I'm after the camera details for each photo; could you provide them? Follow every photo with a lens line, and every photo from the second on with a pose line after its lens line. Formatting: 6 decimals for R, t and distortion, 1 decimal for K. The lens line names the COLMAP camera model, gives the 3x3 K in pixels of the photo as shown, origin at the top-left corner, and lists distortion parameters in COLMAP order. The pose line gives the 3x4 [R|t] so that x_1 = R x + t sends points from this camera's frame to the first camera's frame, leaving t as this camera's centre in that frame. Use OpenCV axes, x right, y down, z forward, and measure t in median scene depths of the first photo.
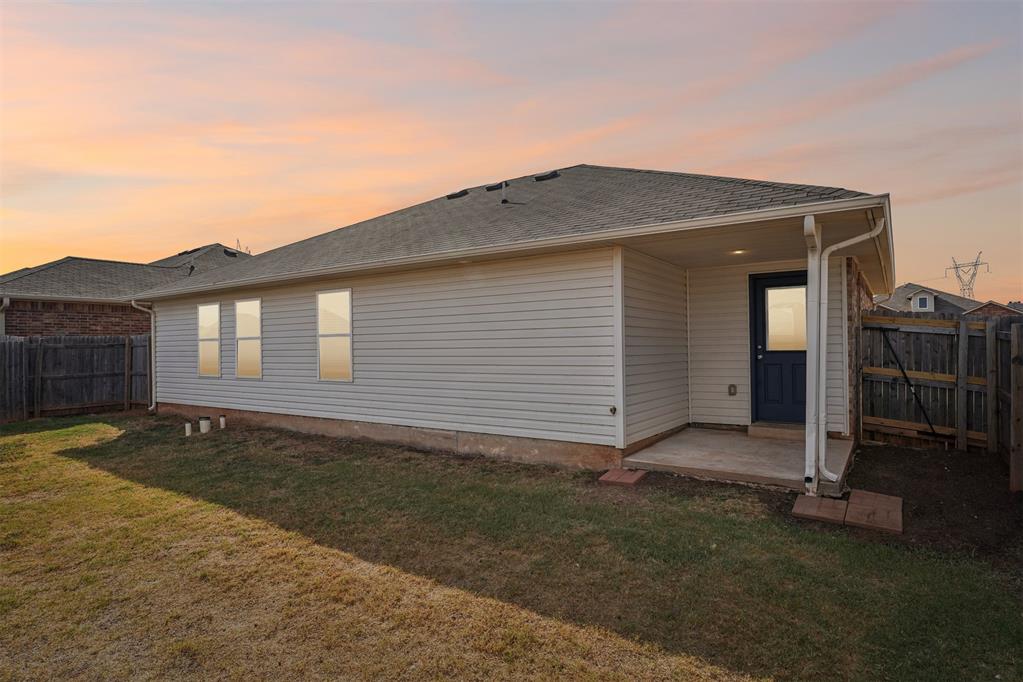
lens RADIAL K [[564.7, 0, 511.5], [0, 564.7, 341.0], [0, 0, 1]] dist [-0.024583, 0.000568]
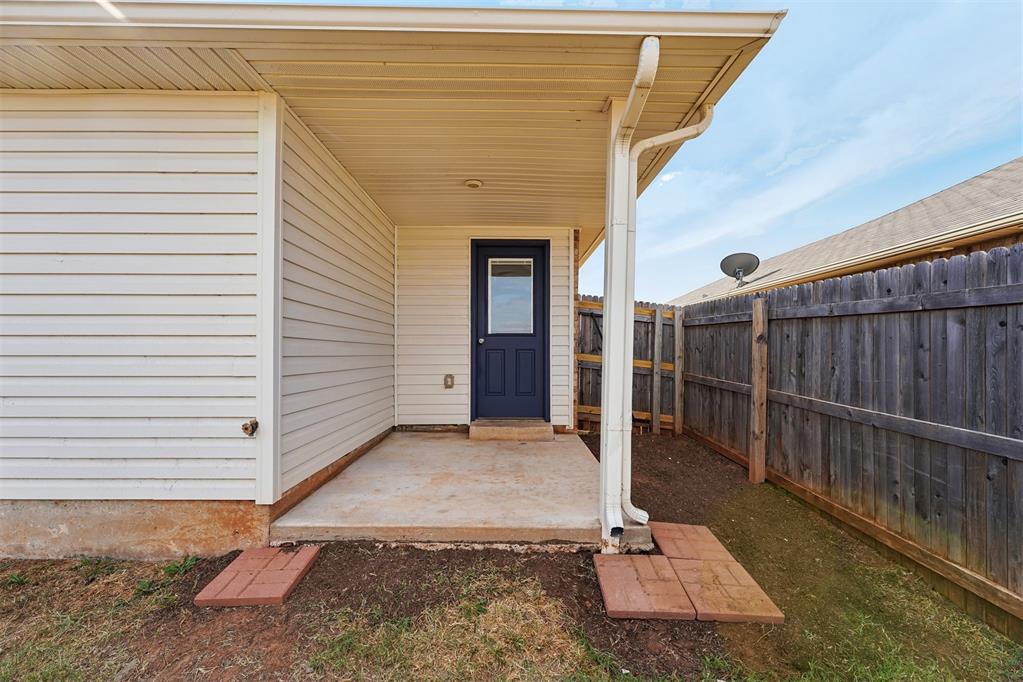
lens RADIAL K [[408.3, 0, 505.9], [0, 408.3, 346.2], [0, 0, 1]] dist [0.000713, 0.000576]
pose [[0.825952, 0.021798, 0.563320, 0.151276], [-0.016762, 0.999760, -0.014111, 0.050891], [-0.563492, 0.002213, 0.826119, 0.547952]]
